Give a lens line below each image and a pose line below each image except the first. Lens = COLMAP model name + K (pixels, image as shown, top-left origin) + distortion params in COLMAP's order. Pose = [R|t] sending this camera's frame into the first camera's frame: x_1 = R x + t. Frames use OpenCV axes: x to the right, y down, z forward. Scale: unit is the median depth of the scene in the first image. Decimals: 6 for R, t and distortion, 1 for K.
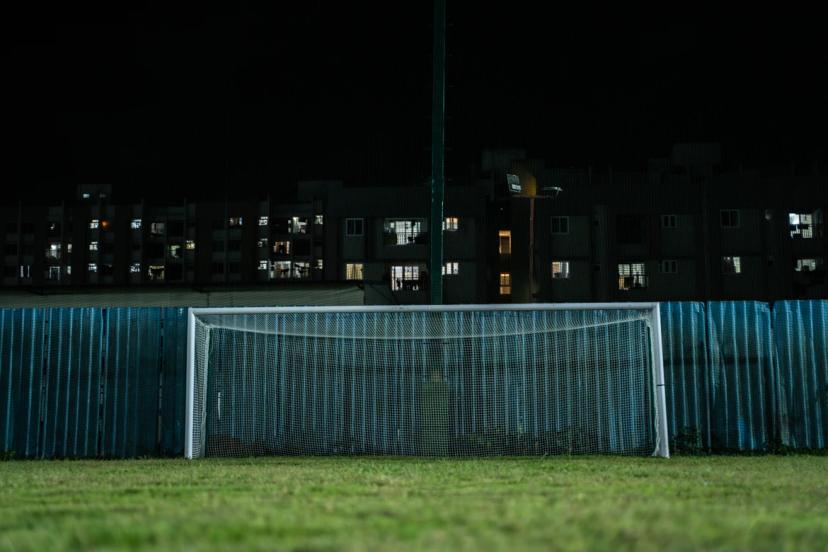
lens RADIAL K [[1214.6, 0, 414.0], [0, 1214.6, 276.0], [0, 0, 1]] dist [0.149819, 0.026277]
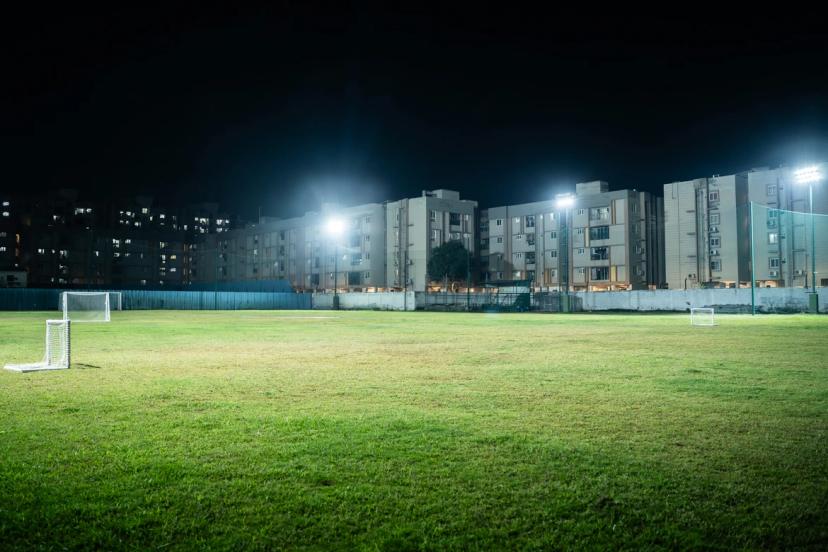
lens RADIAL K [[666.0, 0, 414.0], [0, 666.0, 276.0], [0, 0, 1]] dist [-0.125953, 0.102232]
pose [[0.707105, 0.031278, 0.706416, -1.316608], [-0.099586, 0.993469, 0.055696, -0.460217], [-0.700060, -0.109732, 0.705602, -3.042688]]
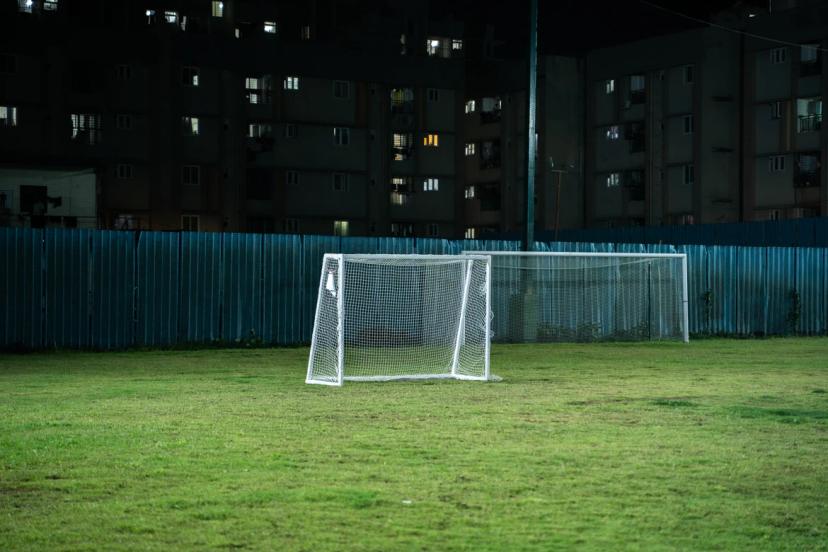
lens RADIAL K [[1681.6, 0, 414.0], [0, 1681.6, 276.0], [0, 0, 1]] dist [0.256180, 0.197582]
pose [[0.808151, 0.010879, 0.588875, -1.262733], [-0.084447, 0.991639, 0.097573, -0.123198], [-0.582890, -0.128583, 0.802313, -0.583653]]
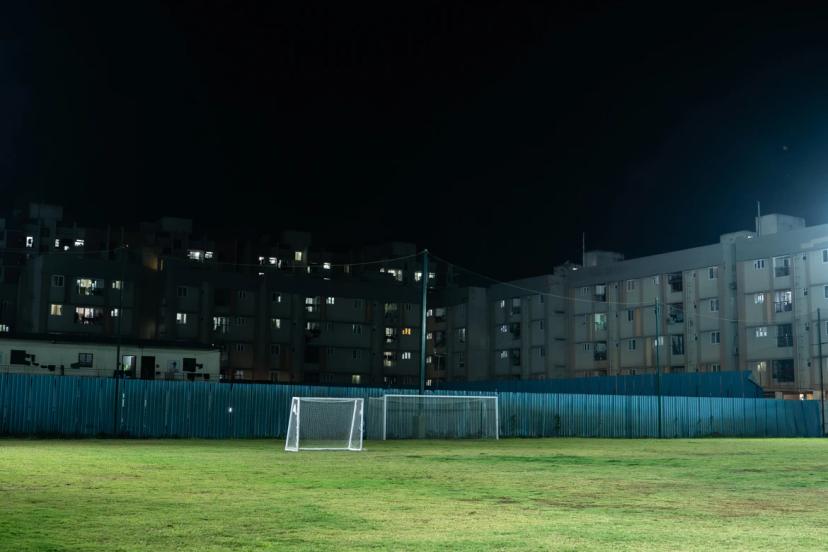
lens RADIAL K [[1013.6, 0, 414.0], [0, 1013.6, 276.0], [0, 0, 1]] dist [-0.135421, 0.012065]
pose [[0.813336, 0.092349, 0.574418, -1.438528], [-0.093145, 0.995255, -0.028120, -0.186229], [-0.574289, -0.030633, 0.818079, -1.058006]]
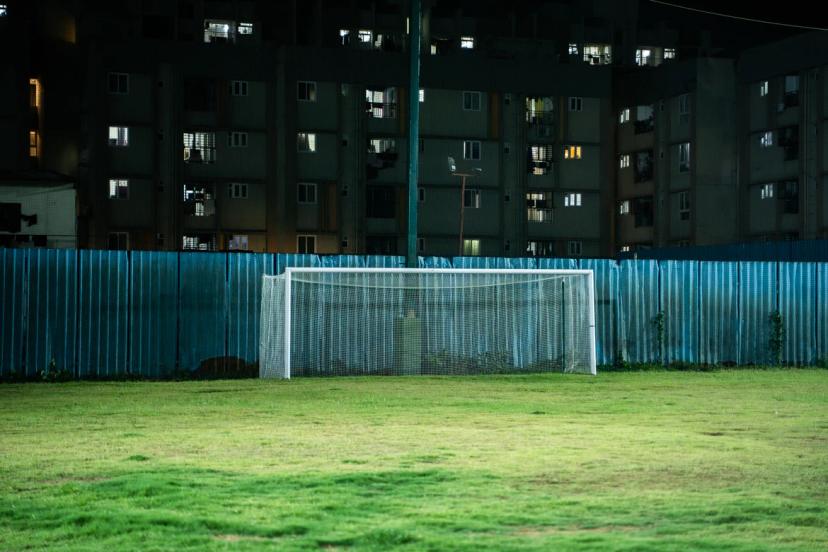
lens RADIAL K [[1681.6, 0, 414.0], [0, 1681.6, 276.0], [0, 0, 1]] dist [0.256180, 0.197582]
pose [[0.901479, 0.013776, 0.432603, -0.719237], [-0.062057, 0.993280, 0.097688, -0.128537], [-0.428350, -0.114910, 0.896277, -0.598047]]
